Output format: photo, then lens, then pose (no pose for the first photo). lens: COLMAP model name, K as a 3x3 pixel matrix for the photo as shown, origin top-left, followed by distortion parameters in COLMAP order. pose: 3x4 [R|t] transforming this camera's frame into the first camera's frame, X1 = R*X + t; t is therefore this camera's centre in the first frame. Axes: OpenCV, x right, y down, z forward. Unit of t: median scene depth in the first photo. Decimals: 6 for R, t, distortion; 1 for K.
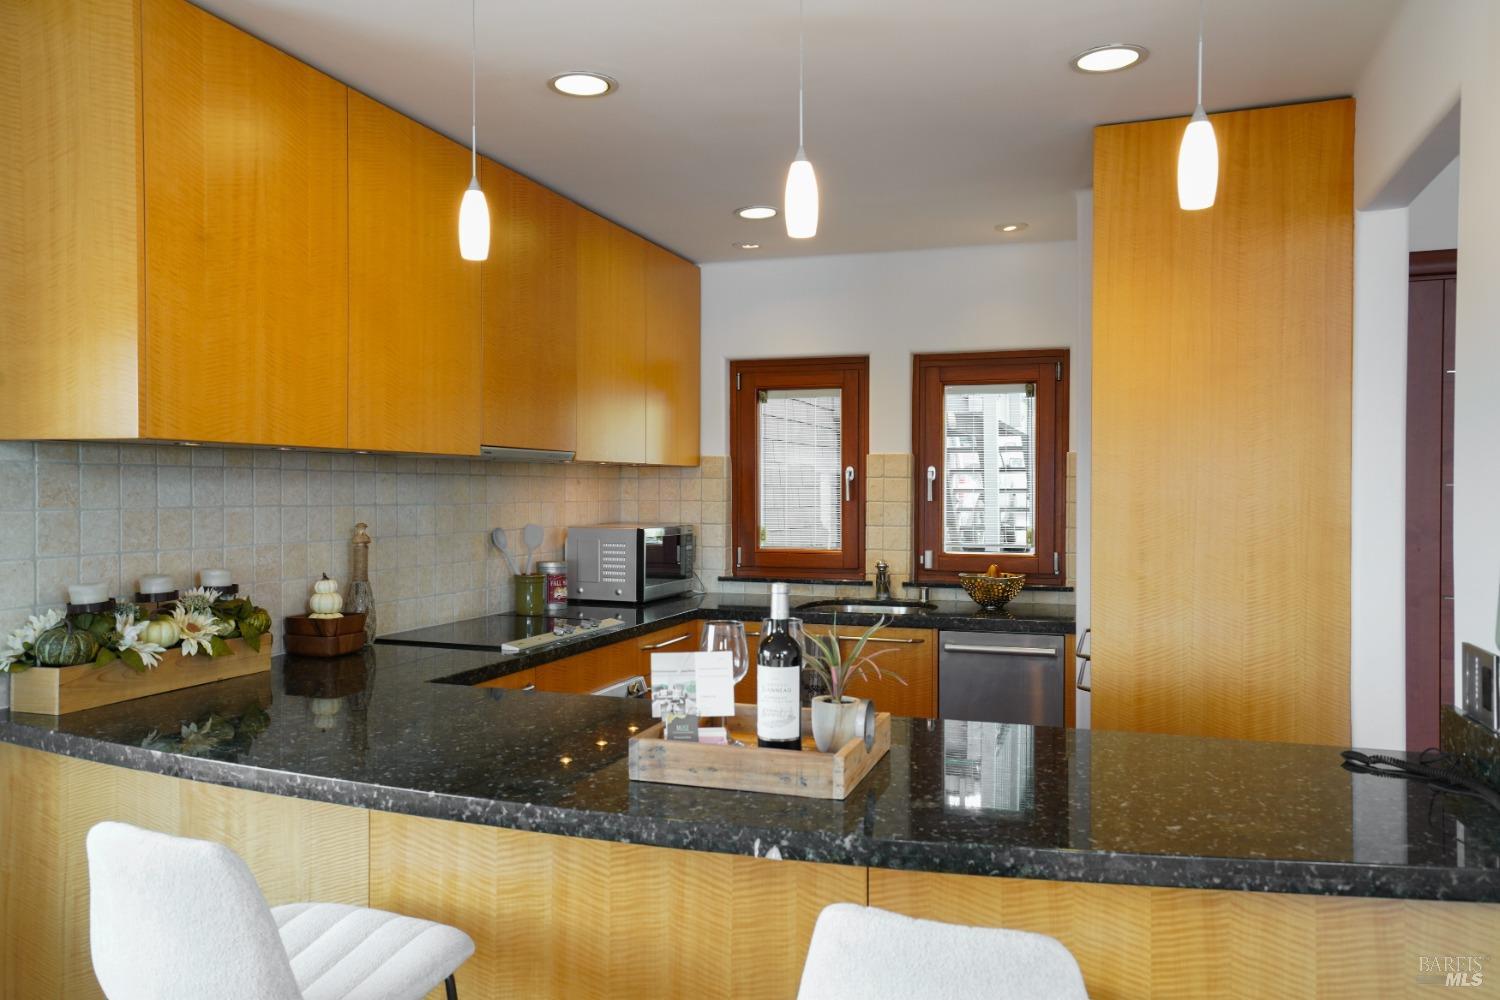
lens RADIAL K [[1132.8, 0, 751.8], [0, 1132.8, 494.0], [0, 0, 1]] dist [0.046937, -0.008261]
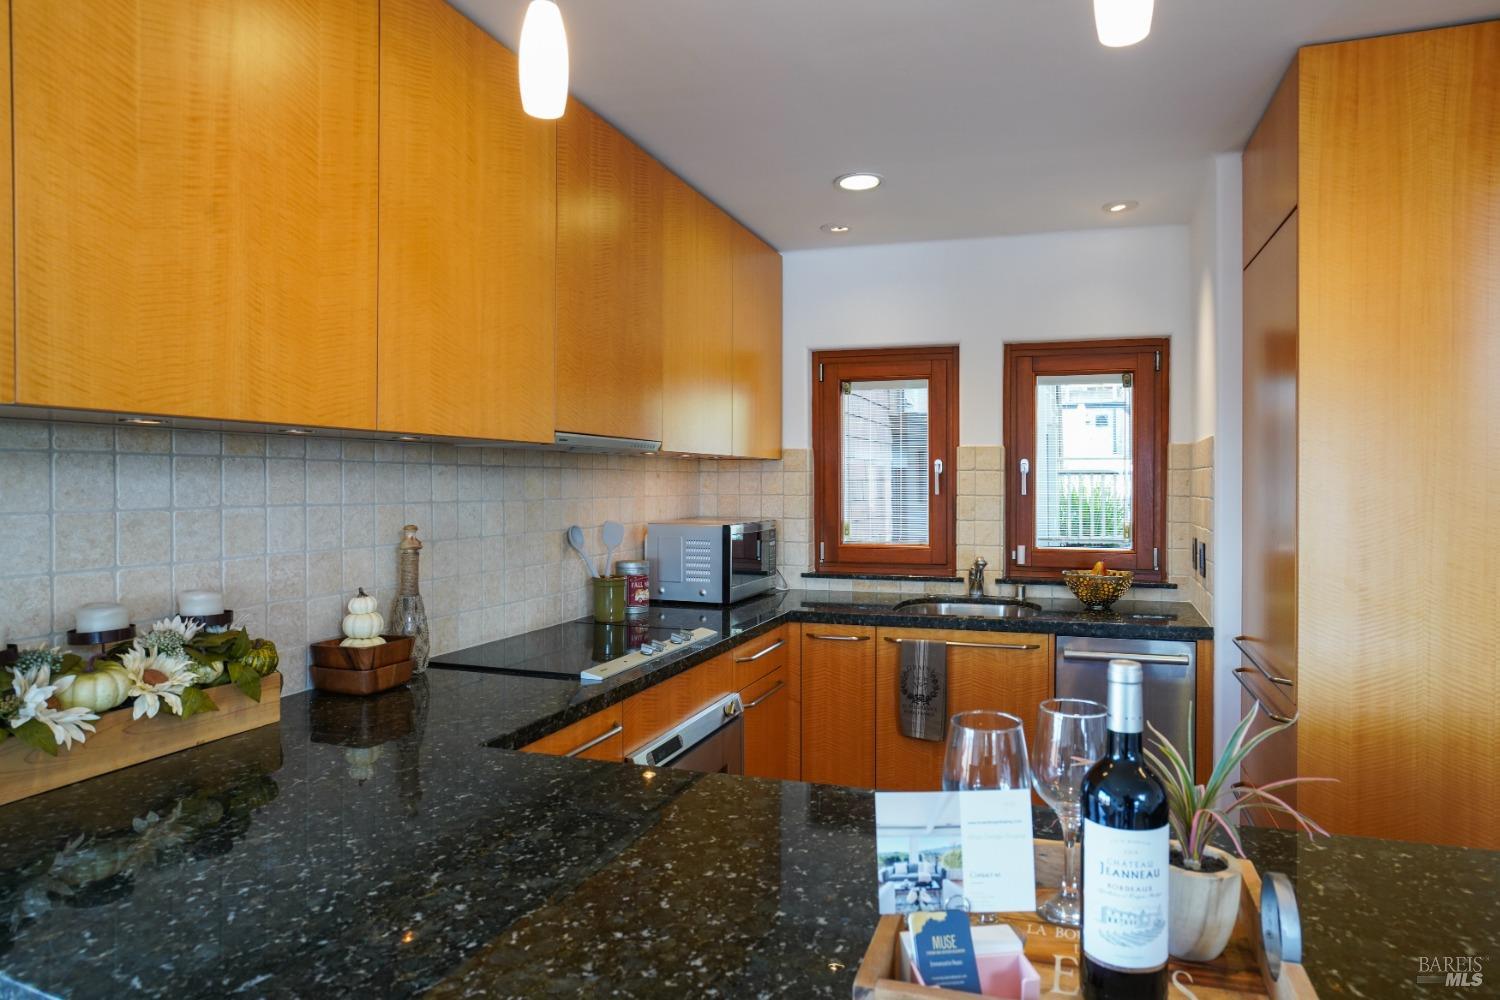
lens RADIAL K [[913.5, 0, 809.0], [0, 913.5, 480.6], [0, 0, 1]] dist [-0.001261, 0.008498]
pose [[0.999346, -0.001790, 0.036106, -0.080829], [0.002010, 0.999980, -0.006066, -0.002120], [-0.036094, 0.006134, 0.999330, 0.340996]]
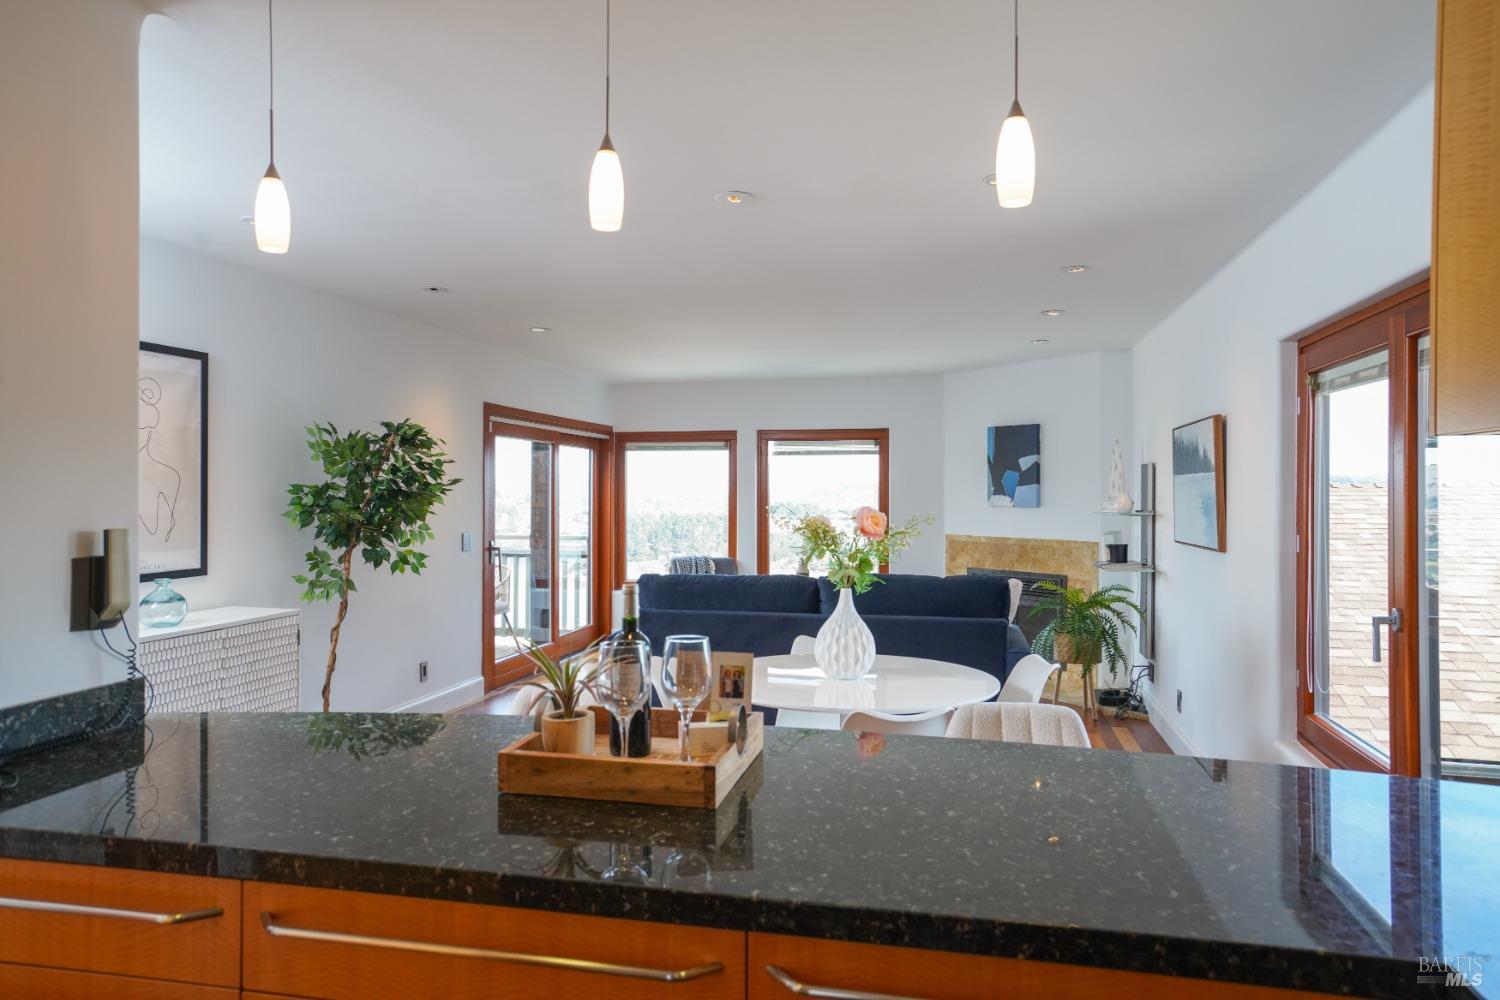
lens RADIAL K [[975.5, 0, 753.5], [0, 975.5, 494.0], [0, 0, 1]] dist [-0.000387, 0.000056]
pose [[-0.994516, -0.004075, -0.104509, -0.003826], [-0.005167, 0.999935, 0.010180, -0.008371], [0.104461, 0.010664, -0.994472, 1.064867]]
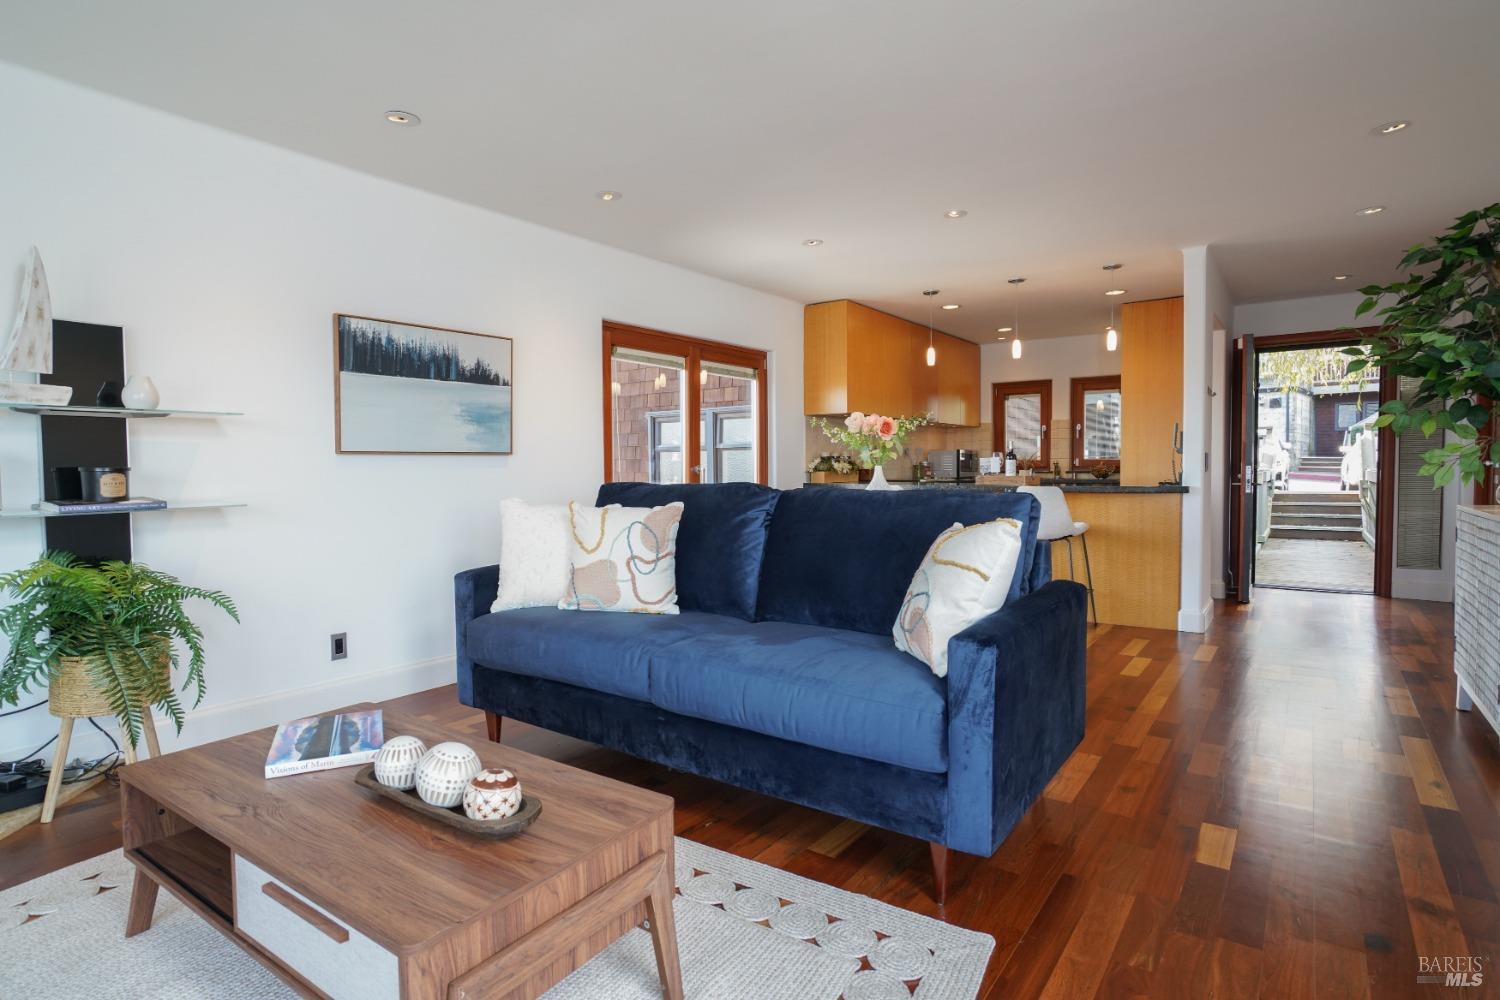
lens RADIAL K [[783.6, 0, 757.4], [0, 783.6, 493.5], [0, 0, 1]] dist [-0.023528, -0.000284]
pose [[0.955704, 0.000811, -0.294329, -0.012830], [0.007874, 0.999568, 0.028320, 0.109659], [0.294225, -0.029383, 0.955284, -1.238419]]
